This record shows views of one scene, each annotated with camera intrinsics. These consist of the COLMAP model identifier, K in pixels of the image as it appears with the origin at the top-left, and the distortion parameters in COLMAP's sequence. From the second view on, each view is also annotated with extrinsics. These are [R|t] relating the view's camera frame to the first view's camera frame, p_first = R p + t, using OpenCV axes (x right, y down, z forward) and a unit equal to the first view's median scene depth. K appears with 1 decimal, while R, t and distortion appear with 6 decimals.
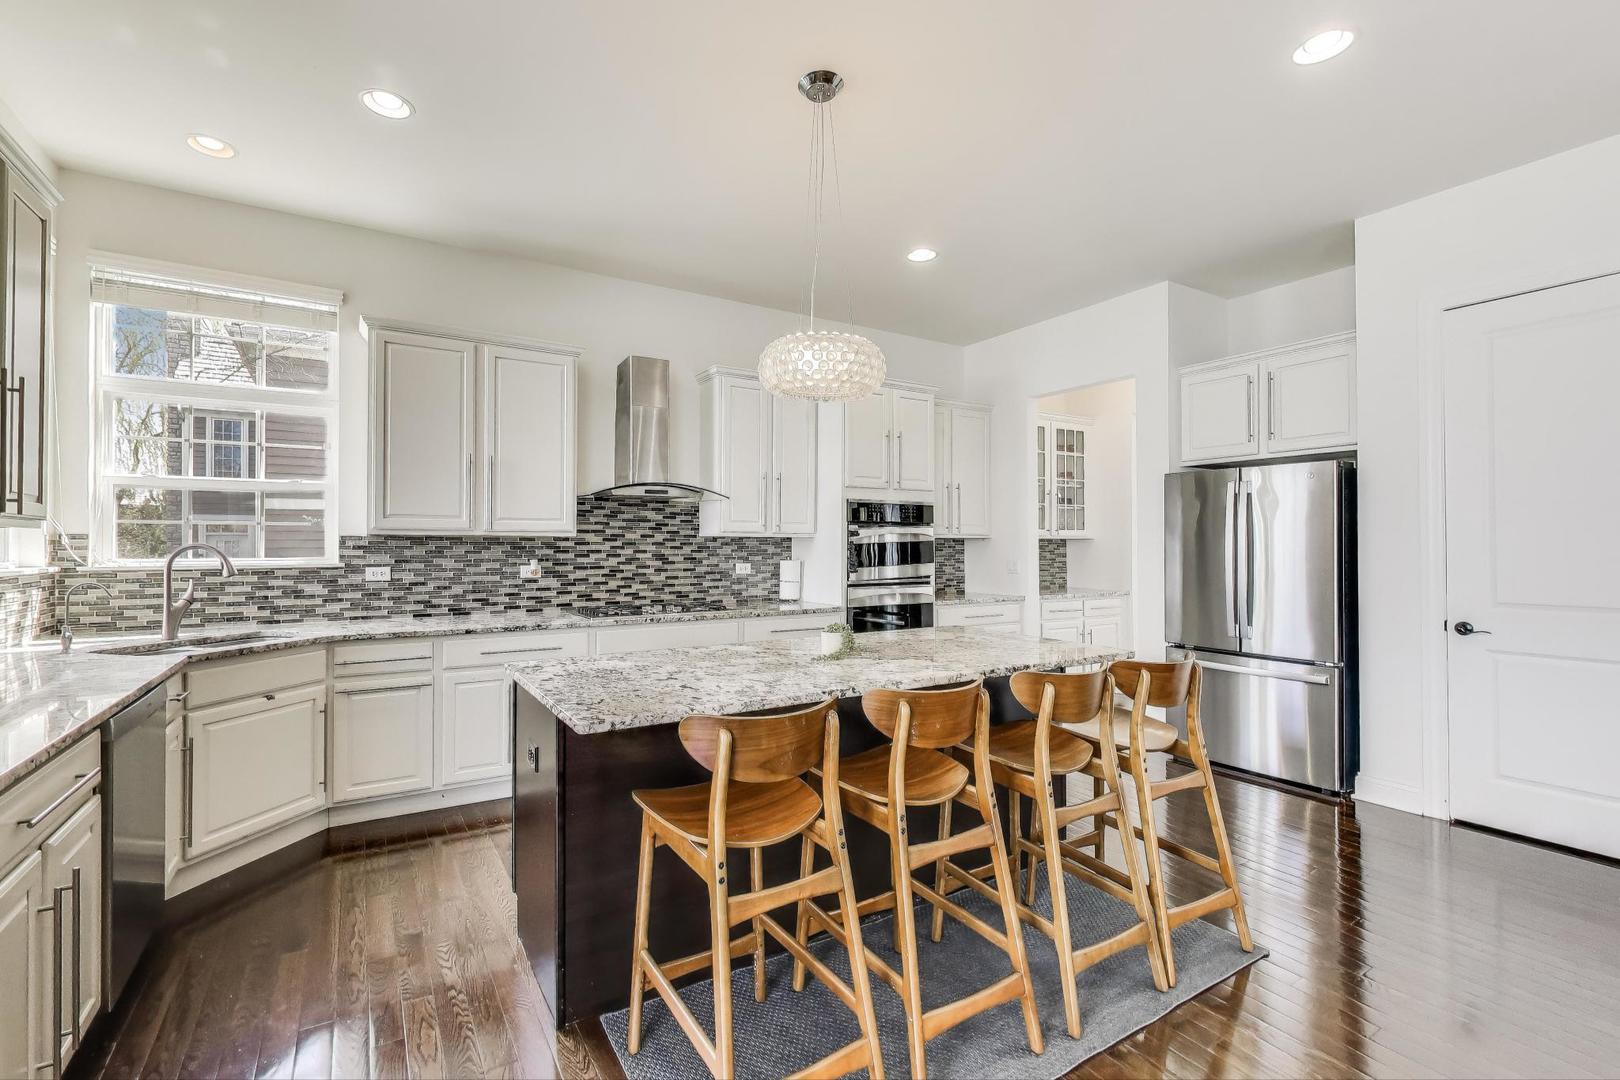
lens RADIAL K [[735.0, 0, 814.2], [0, 735.0, 534.4], [0, 0, 1]] dist [-0.000151, 0.000170]
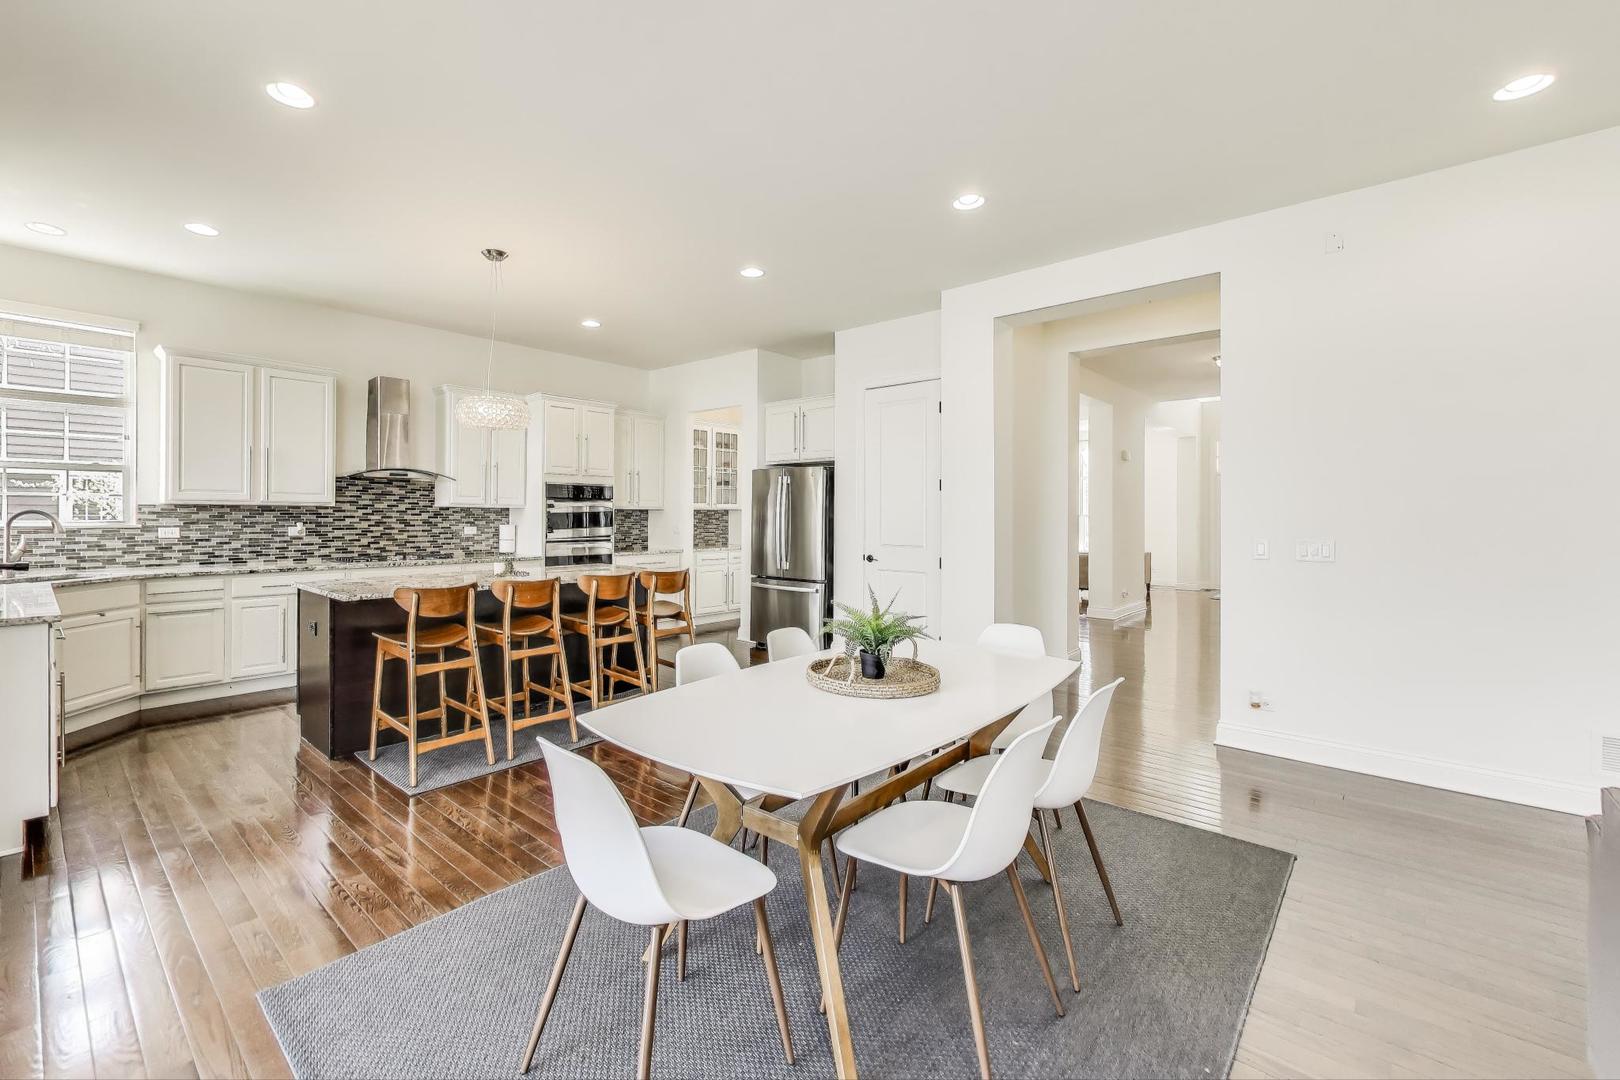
lens RADIAL K [[735.0, 0, 796.9], [0, 735.0, 515.0], [0, 0, 1]] dist [-0.000151, 0.000170]
pose [[0.966284, 0.006358, 0.257400, 0.160602], [-0.010530, 0.999835, 0.014832, -0.010036], [-0.257263, -0.017043, 0.966191, -0.560289]]
